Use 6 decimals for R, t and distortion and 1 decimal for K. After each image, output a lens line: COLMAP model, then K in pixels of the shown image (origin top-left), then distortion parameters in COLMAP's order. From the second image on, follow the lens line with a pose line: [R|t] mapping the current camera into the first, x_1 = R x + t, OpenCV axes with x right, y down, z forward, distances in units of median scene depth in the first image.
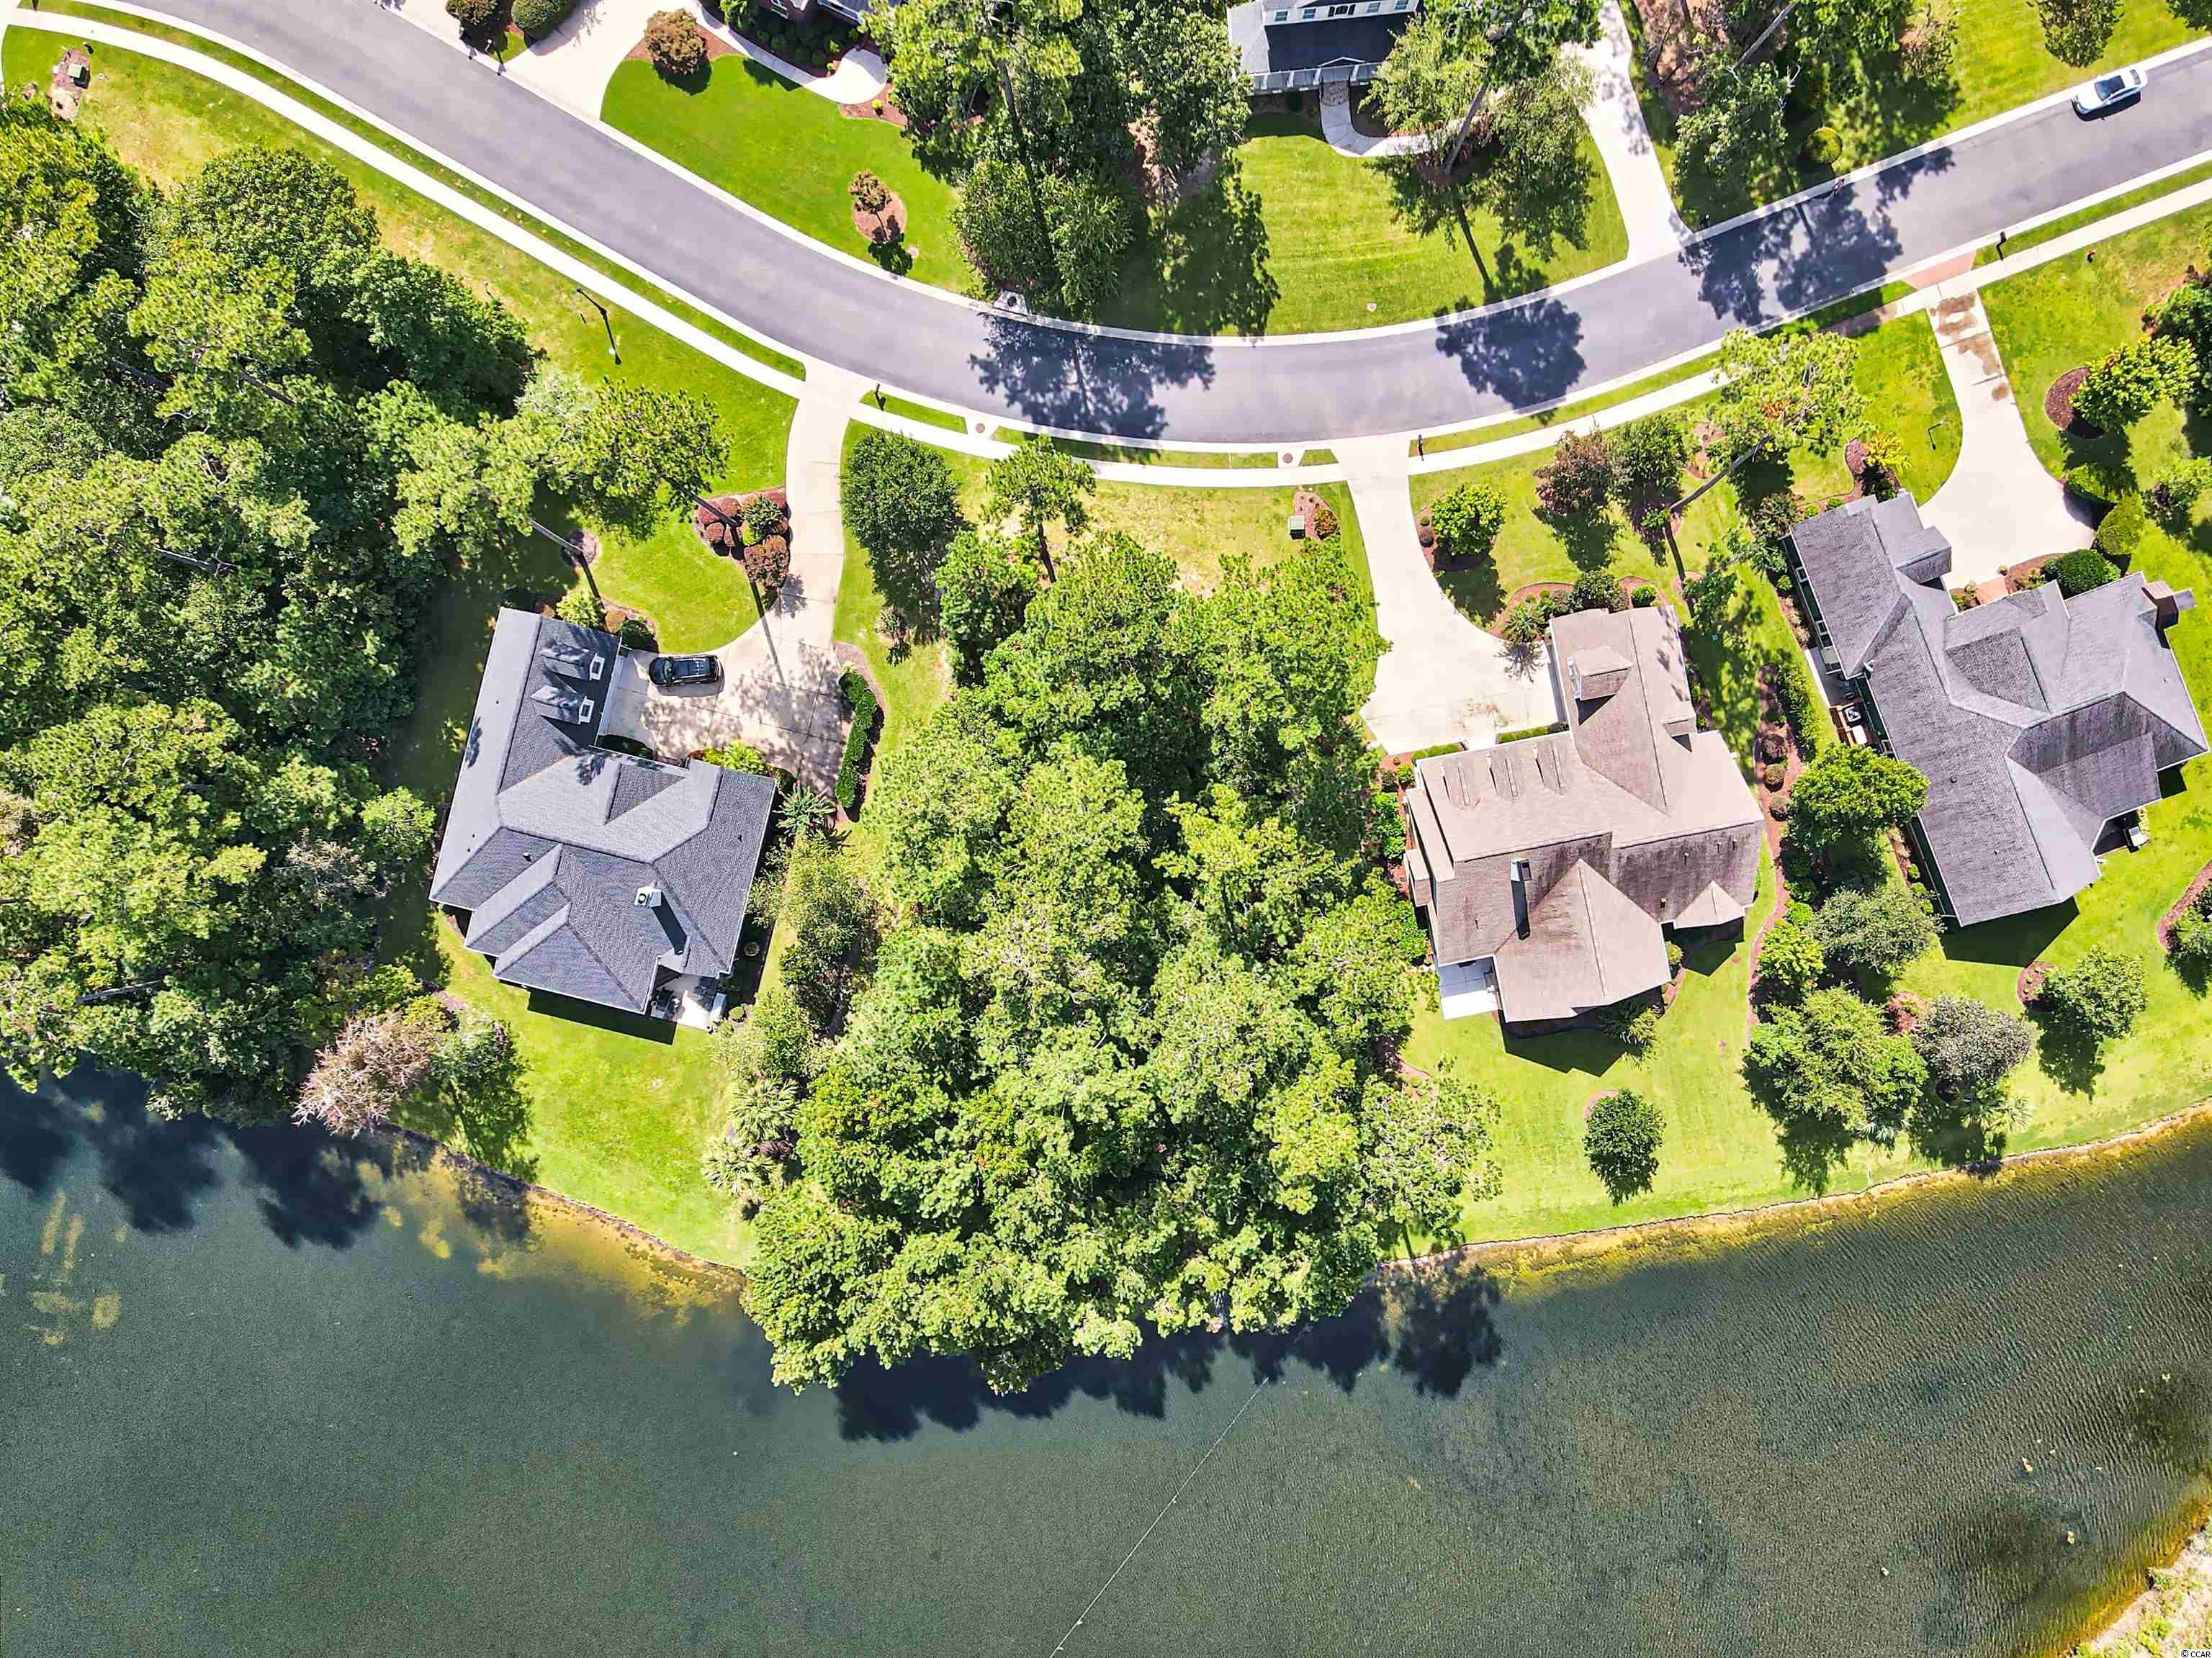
lens RADIAL K [[1615.1, 0, 1110.5], [0, 1615.1, 823.3], [0, 0, 1]] dist [-0.000862, 0.037218]
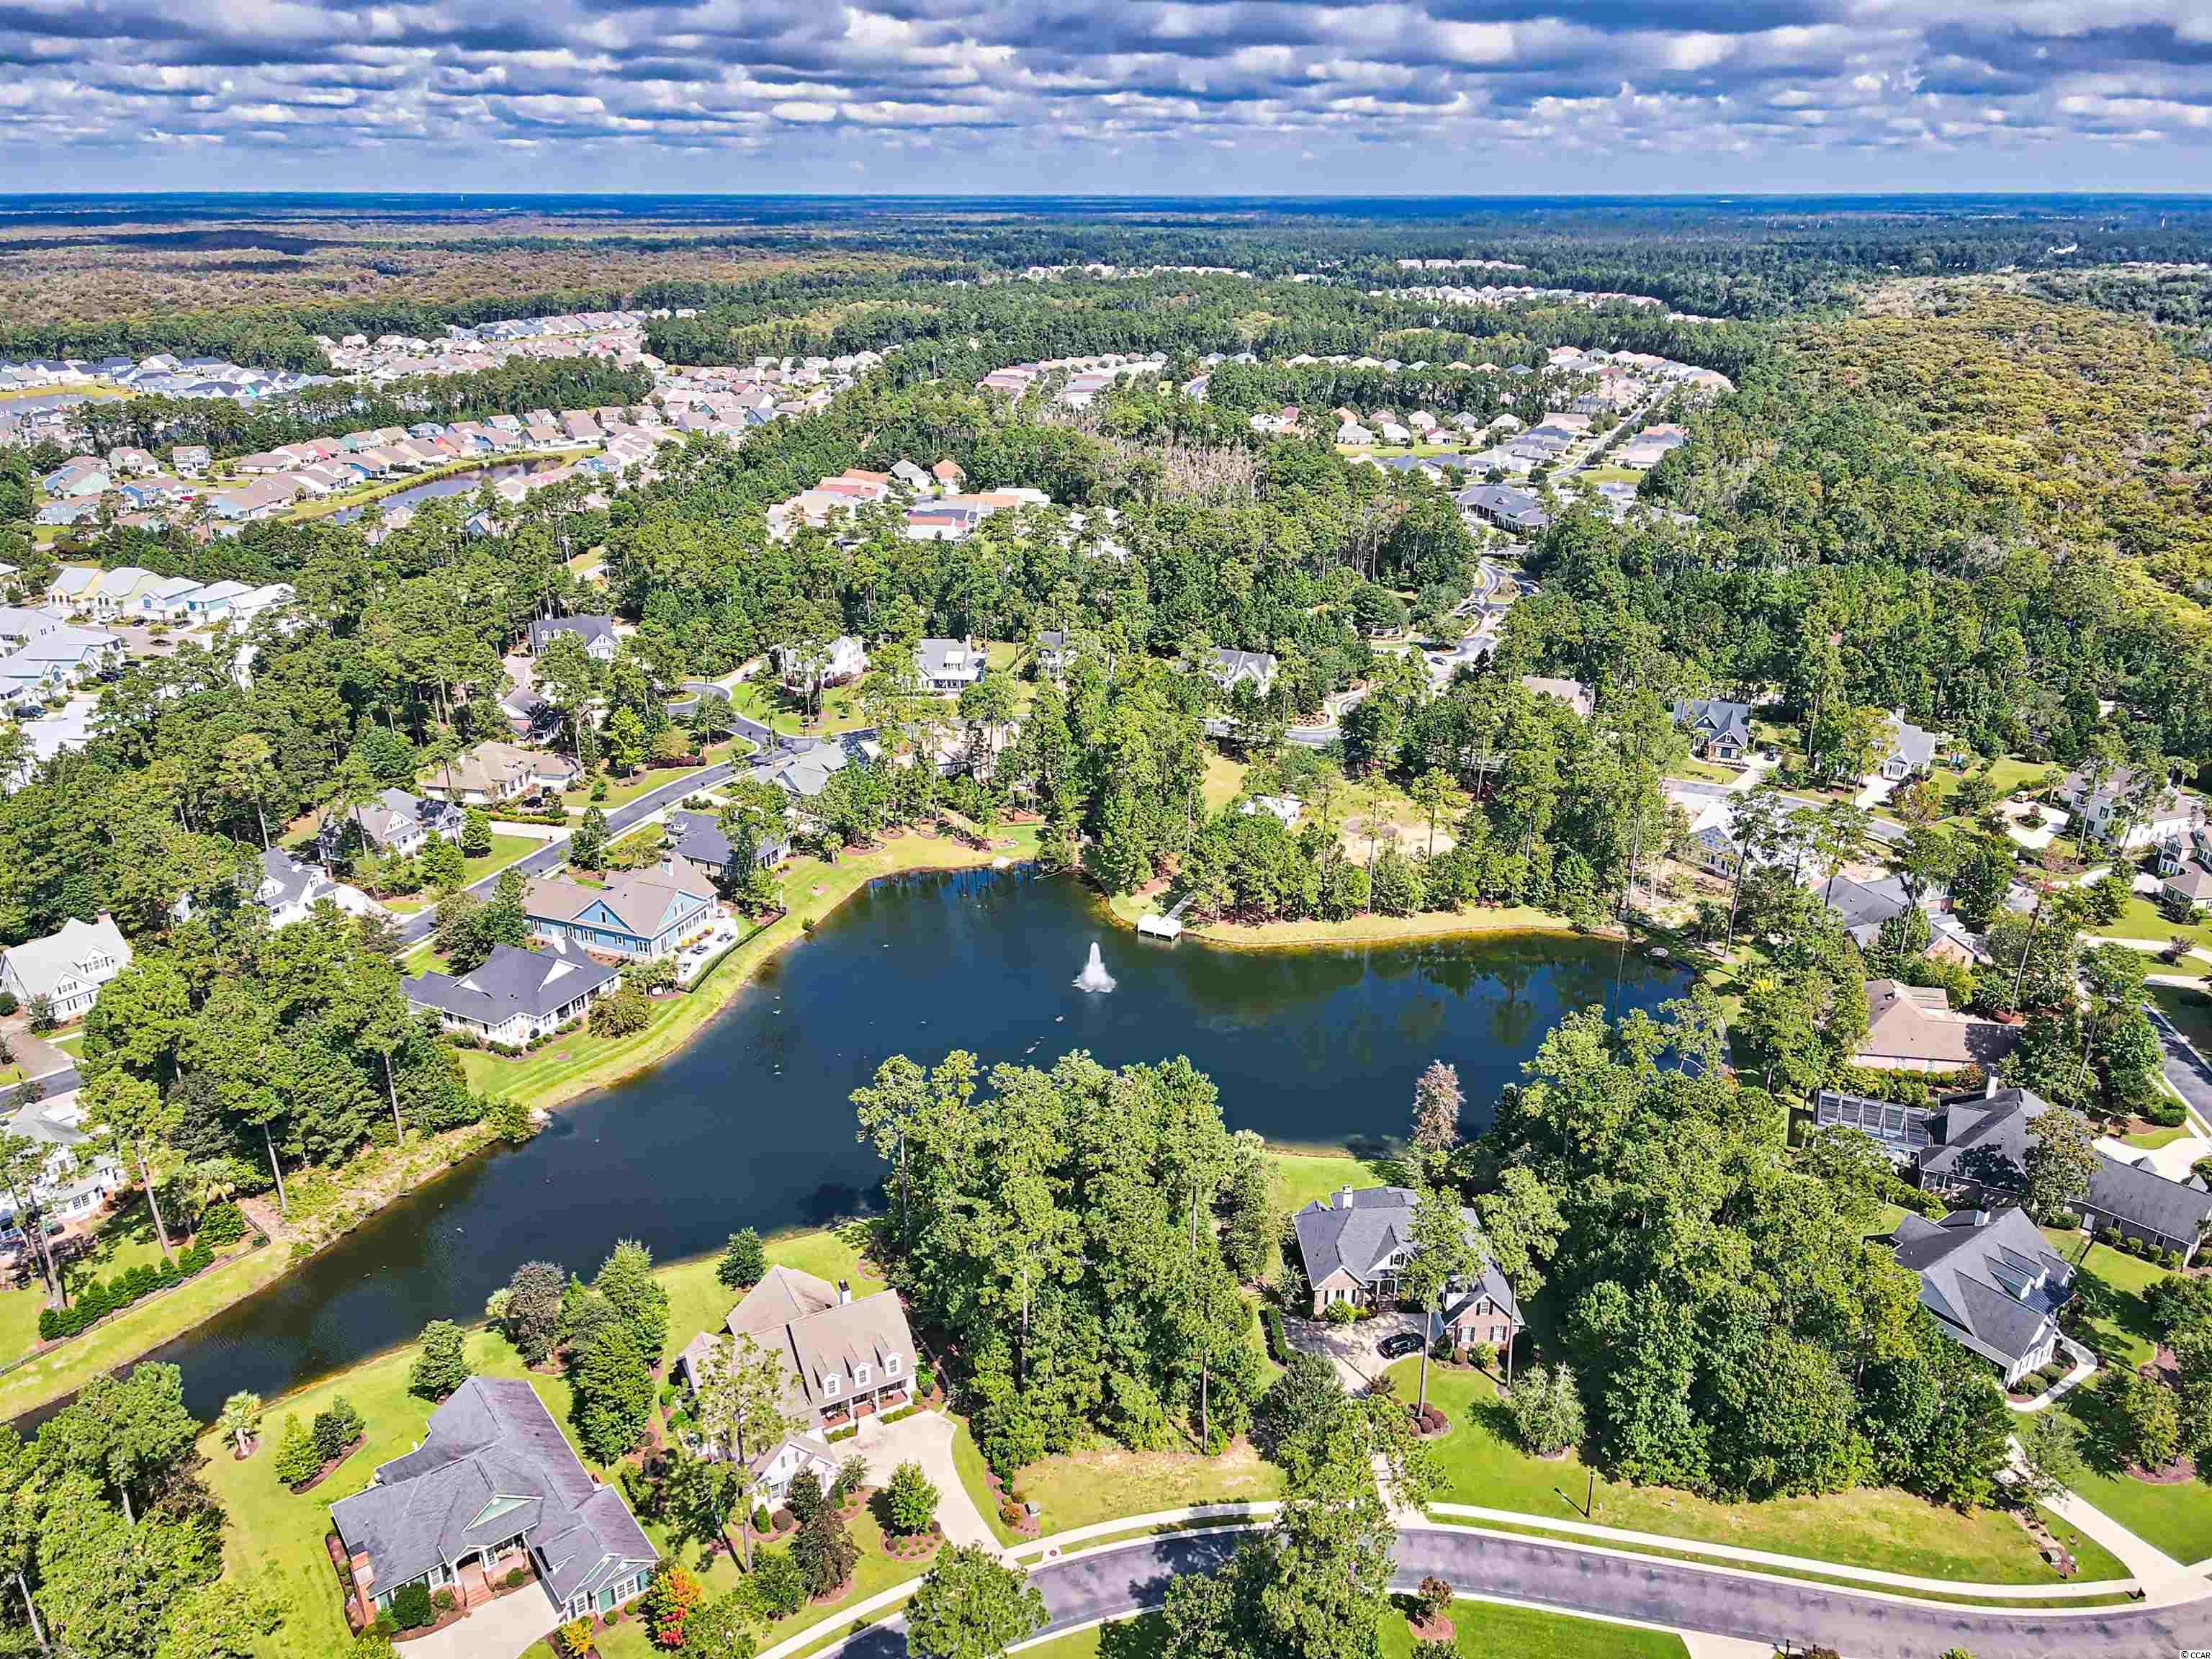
lens RADIAL K [[1615.2, 0, 1110.5], [0, 1615.2, 823.8], [0, 0, 1]] dist [-0.000862, 0.037218]
pose [[-0.955627, 0.113982, -0.271635, 0.353411], [-0.294551, -0.356865, 0.886503, -1.182165], [0.004108, 0.927176, 0.374603, -0.015072]]
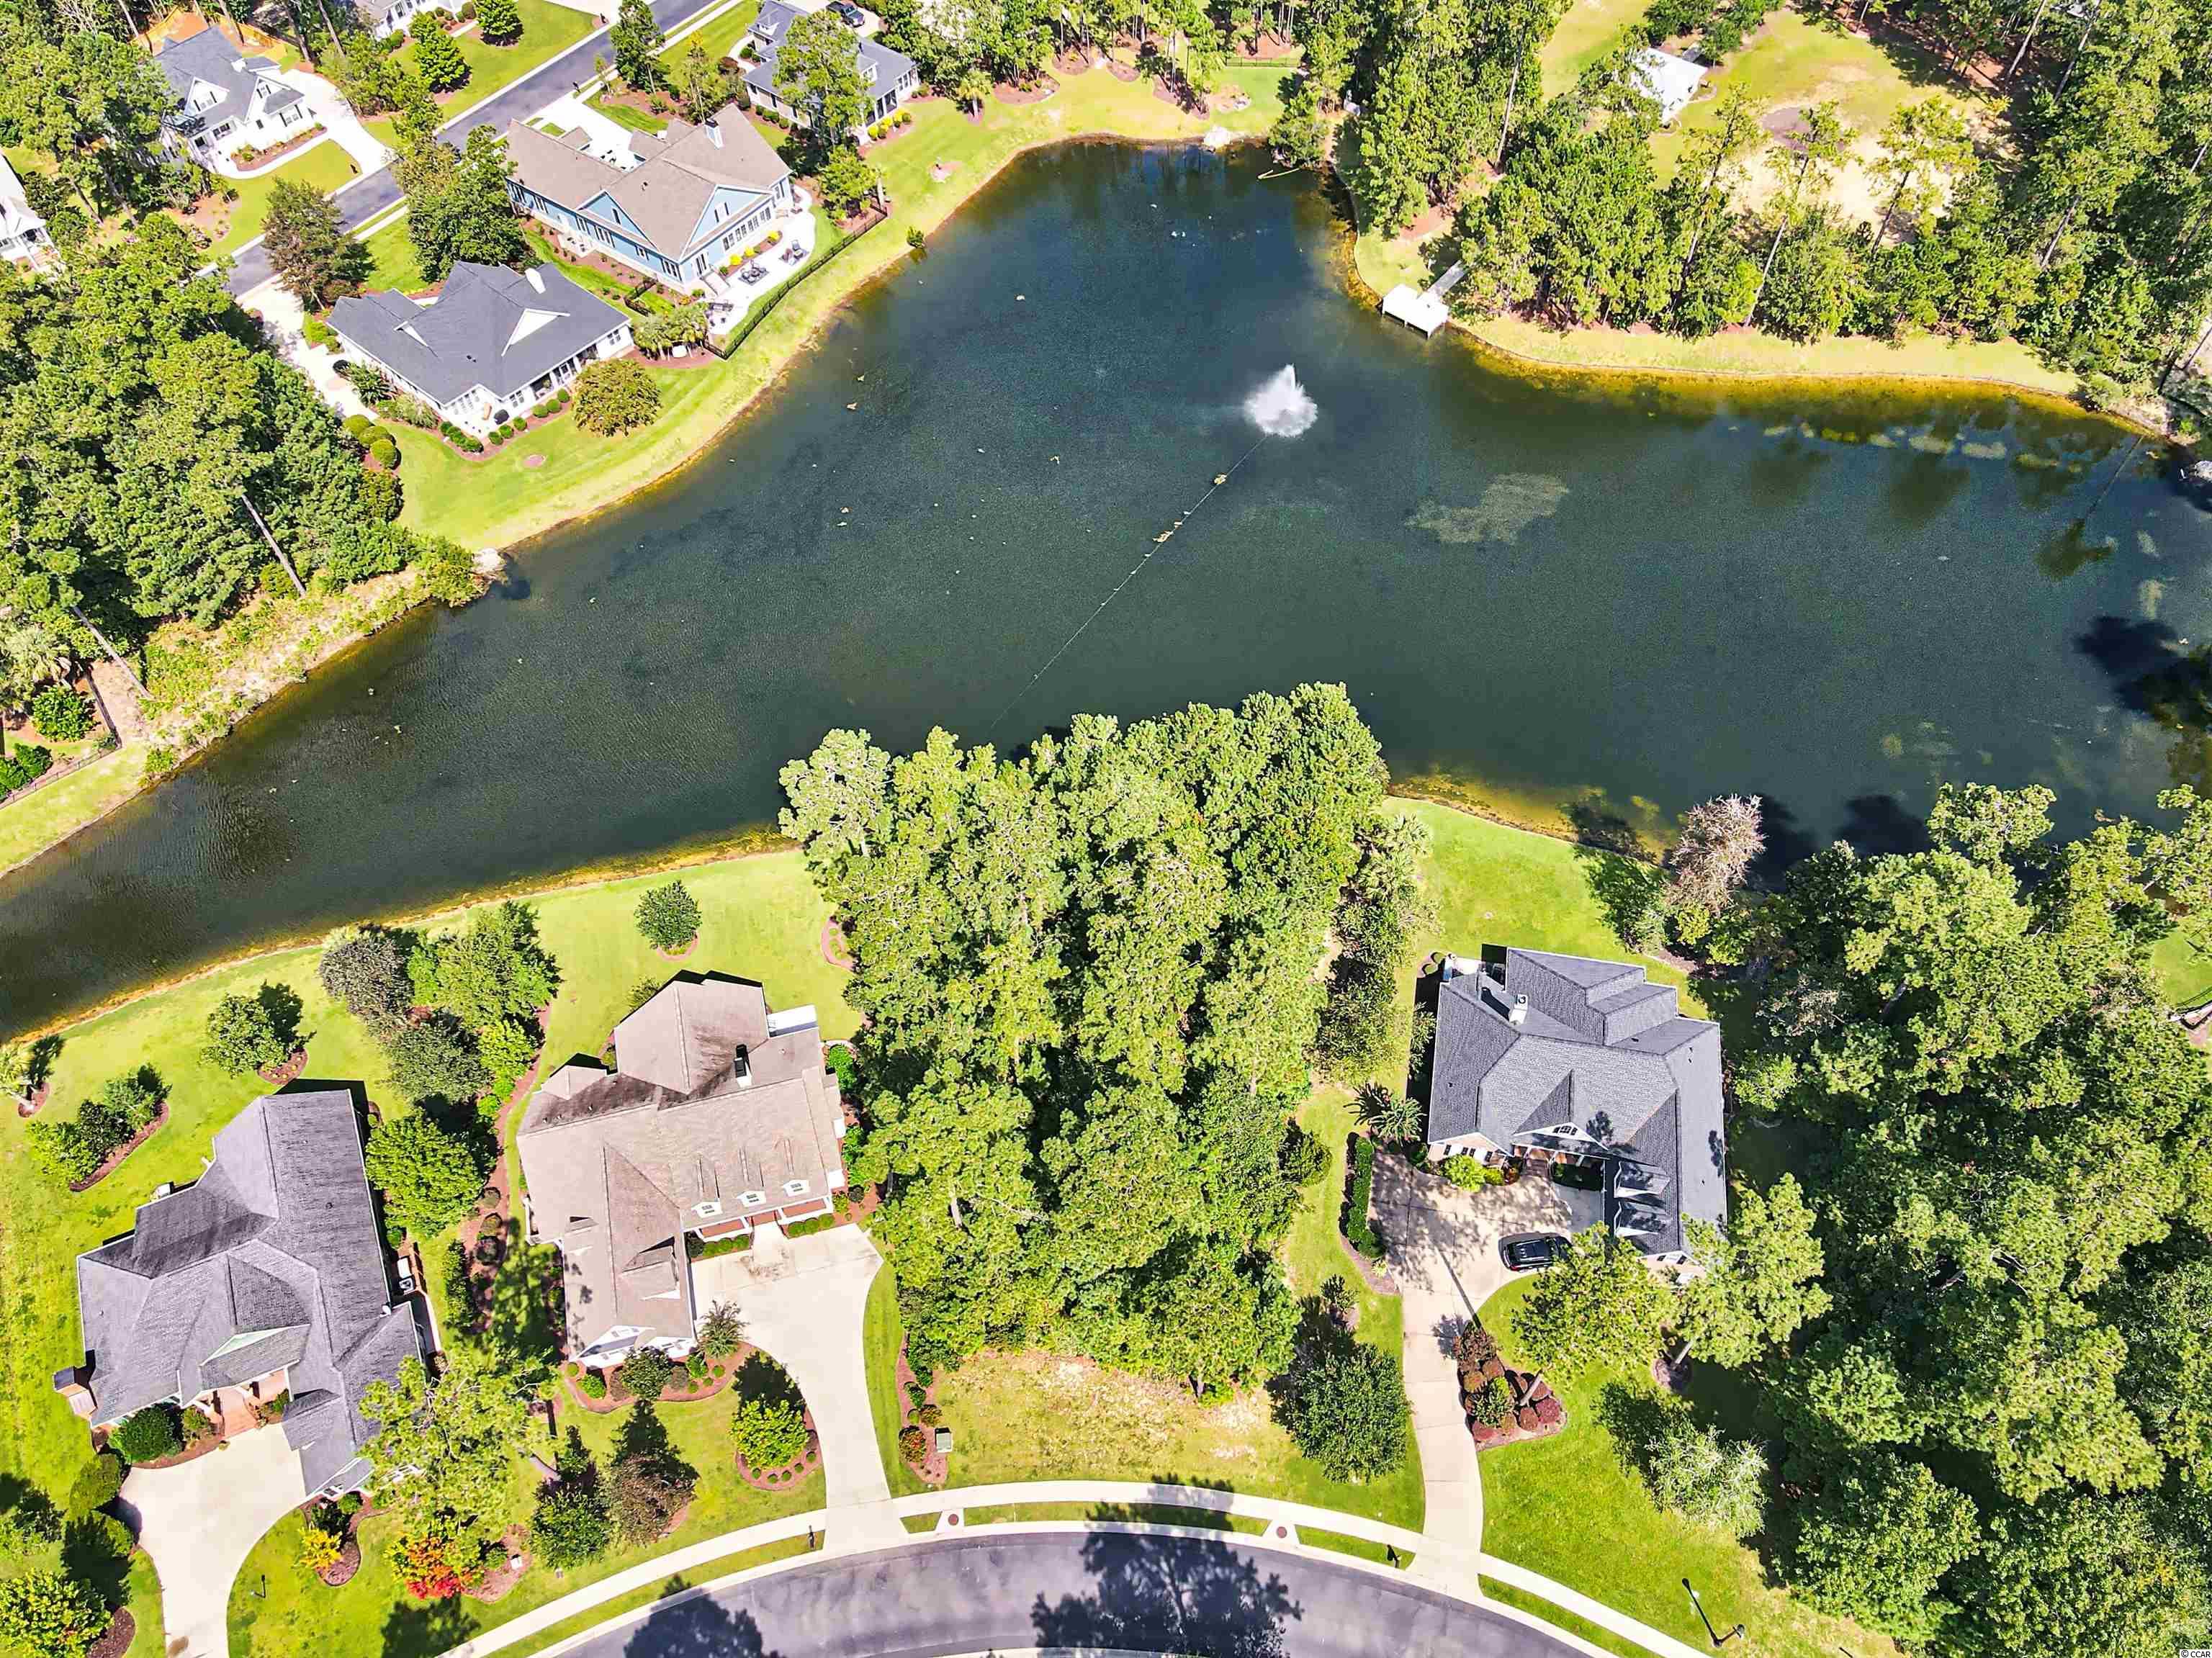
lens RADIAL K [[1604.0, 0, 1110.7], [0, 1604.0, 828.1], [0, 0, 1]] dist [0.013814, 0.010324]
pose [[-0.997846, 0.064061, -0.014109, 0.005426], [-0.060738, -0.821075, 0.567580, -0.438805], [0.024775, 0.567214, 0.823197, -0.002850]]
